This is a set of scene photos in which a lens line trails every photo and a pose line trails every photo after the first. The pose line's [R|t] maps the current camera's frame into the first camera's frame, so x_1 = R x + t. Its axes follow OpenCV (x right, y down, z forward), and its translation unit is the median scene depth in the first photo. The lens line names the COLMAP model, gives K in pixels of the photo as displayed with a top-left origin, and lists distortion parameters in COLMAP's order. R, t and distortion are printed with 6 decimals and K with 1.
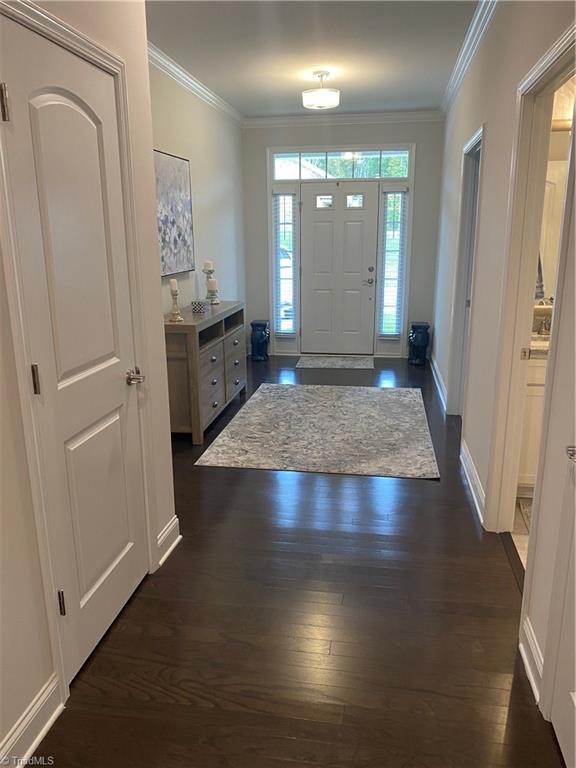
lens RADIAL K [[579.3, 0, 288.0], [0, 579.3, 384.0], [0, 0, 1]] dist [0.094152, -0.181986]
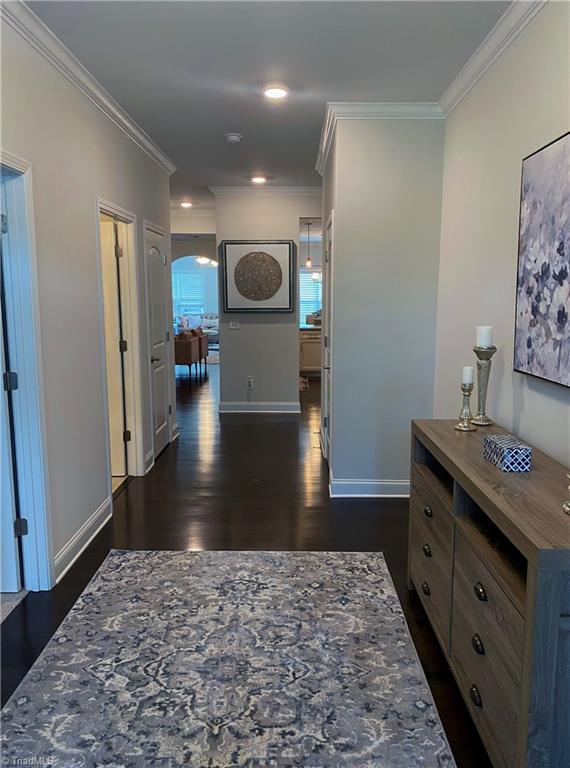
lens RADIAL K [[597.2, 0, 296.4], [0, 597.2, 384.1], [0, 0, 1]] dist [0.003085, 0.001203]
pose [[-0.985486, 0.031833, -0.166744, 0.077659], [-0.036955, 0.918472, 0.393755, -0.316995], [0.165685, 0.394202, -0.903965, 1.201799]]
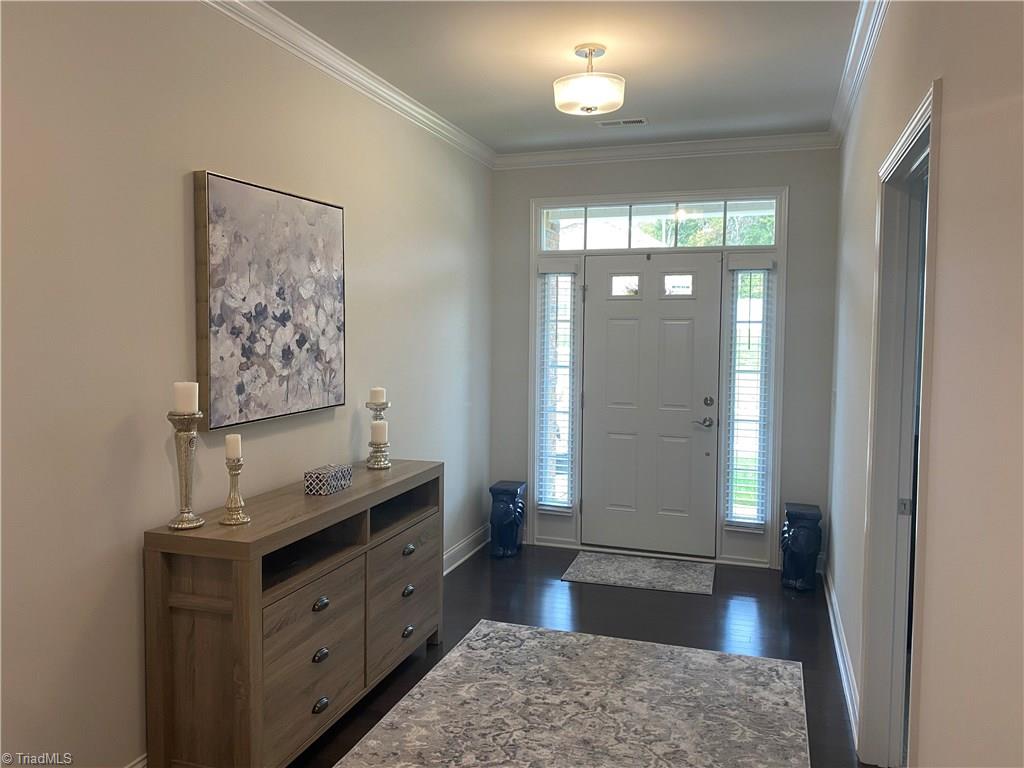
lens RADIAL K [[772.4, 0, 512.4], [0, 772.4, 373.9], [0, 0, 1]] dist [0.094152, -0.181986]
pose [[0.987648, 0.026051, -0.154508, 0.091291], [-0.055456, 0.980374, -0.189188, -0.093065], [0.146547, 0.195420, 0.969709, 0.318350]]
